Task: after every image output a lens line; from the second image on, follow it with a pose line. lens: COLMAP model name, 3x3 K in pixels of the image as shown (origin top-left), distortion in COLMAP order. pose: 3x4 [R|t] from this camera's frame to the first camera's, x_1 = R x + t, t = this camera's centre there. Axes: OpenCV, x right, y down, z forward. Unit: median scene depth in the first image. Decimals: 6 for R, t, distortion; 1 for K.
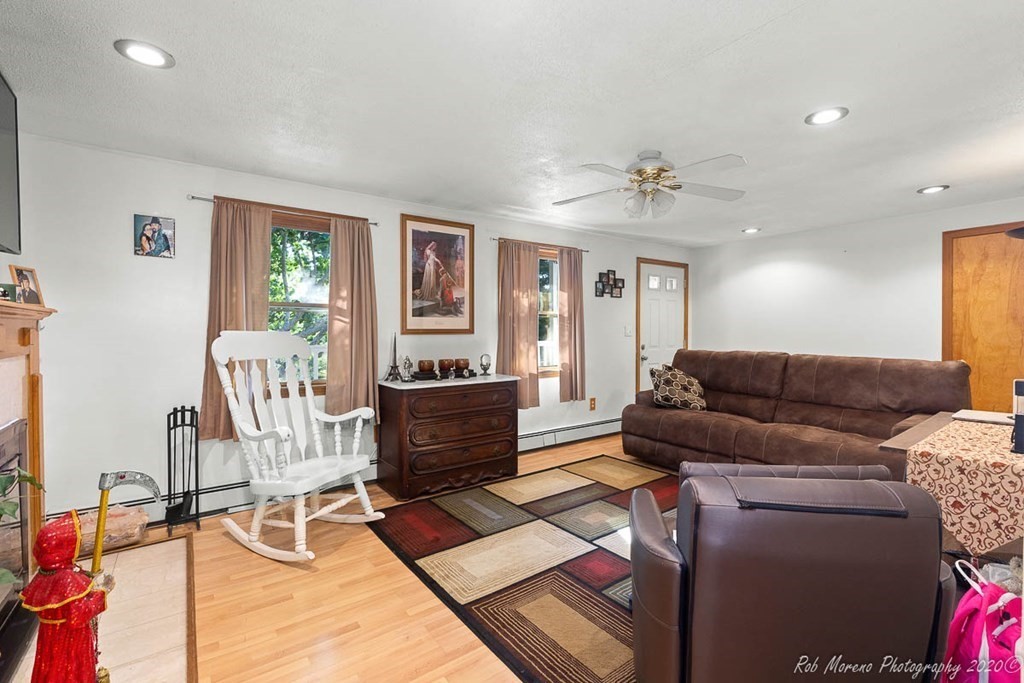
lens RADIAL K [[461.7, 0, 517.5], [0, 461.7, 332.5], [0, 0, 1]] dist [-0.000203, -0.000003]
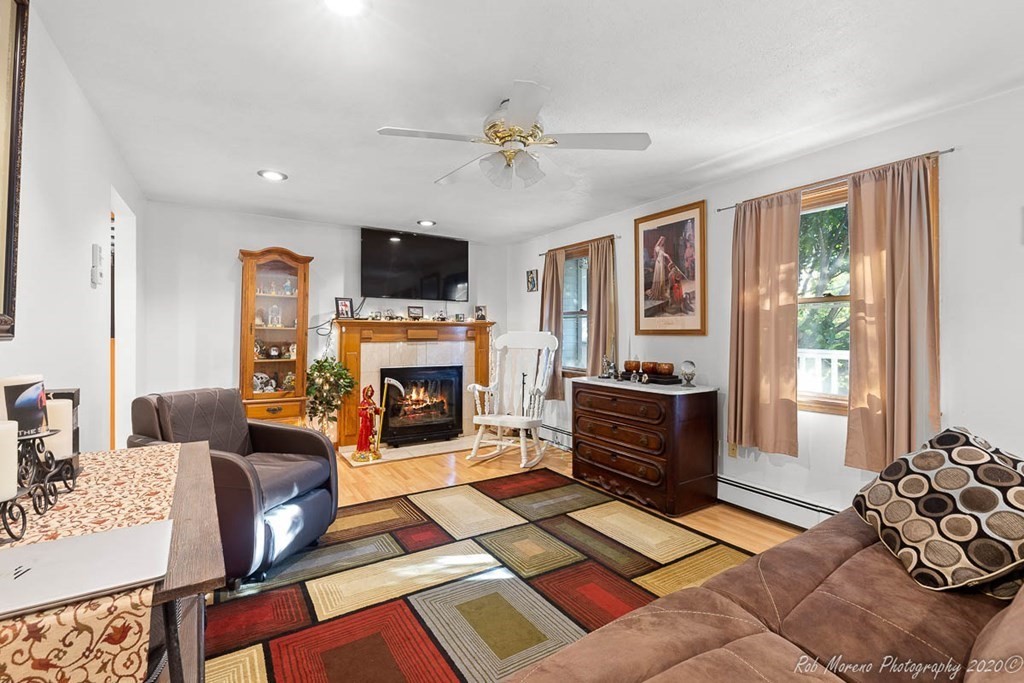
lens RADIAL K [[461.7, 0, 517.5], [0, 461.7, 332.5], [0, 0, 1]] dist [-0.000203, -0.000003]
pose [[-0.074723, 0.000383, -0.997204, 0.788199], [-0.007905, 0.999968, 0.000977, -0.000599], [0.997173, 0.007956, -0.074718, 0.796174]]
